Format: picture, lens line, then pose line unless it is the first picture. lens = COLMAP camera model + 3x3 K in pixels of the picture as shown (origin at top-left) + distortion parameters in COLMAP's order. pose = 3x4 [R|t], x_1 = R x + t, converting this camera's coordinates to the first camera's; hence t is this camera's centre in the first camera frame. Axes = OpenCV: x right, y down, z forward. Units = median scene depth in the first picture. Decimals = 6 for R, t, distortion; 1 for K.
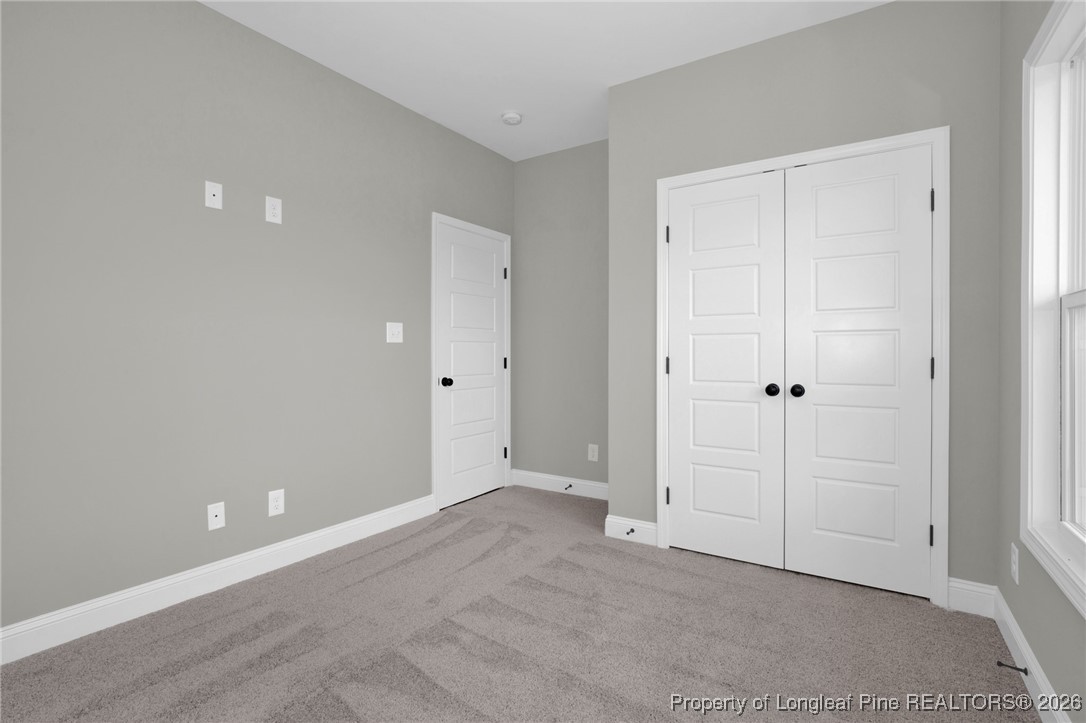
lens RADIAL K [[520.7, 0, 547.9], [0, 520.7, 362.2], [0, 0, 1]] dist [-0.024086, 0.003121]
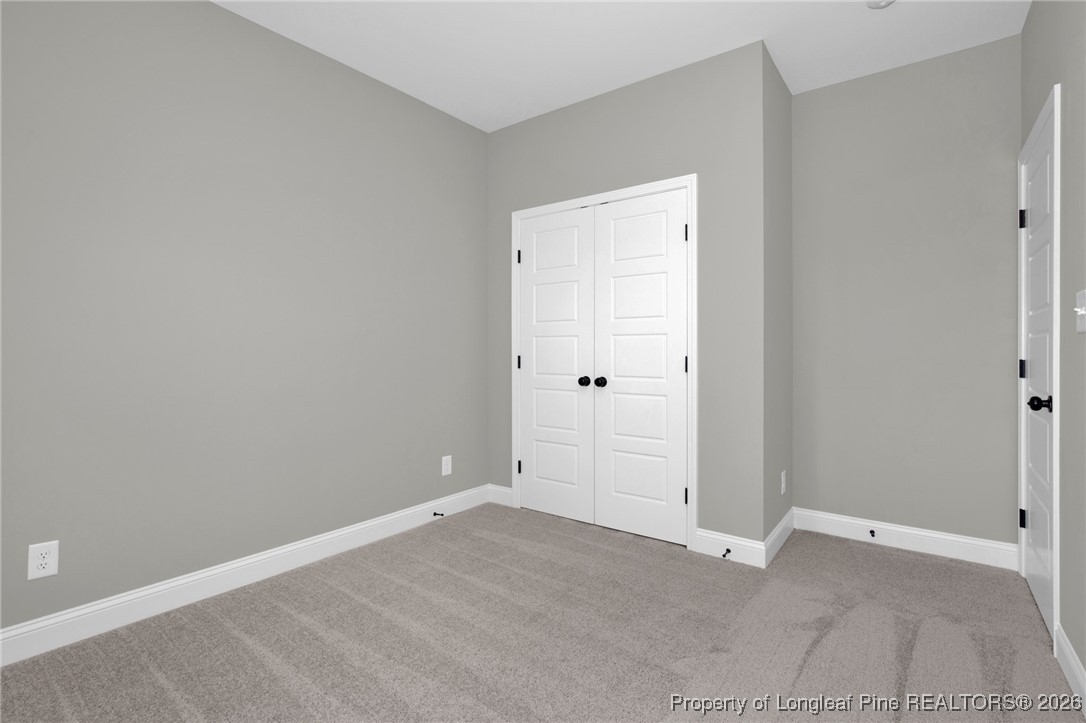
lens RADIAL K [[520.7, 0, 532.9], [0, 520.7, 365.0], [0, 0, 1]] dist [-0.024086, 0.003121]
pose [[0.996283, 0.002670, -0.086100, 0.374167], [-0.002002, 0.999967, 0.007853, 0.003807], [0.086118, -0.007651, 0.996256, -0.242312]]
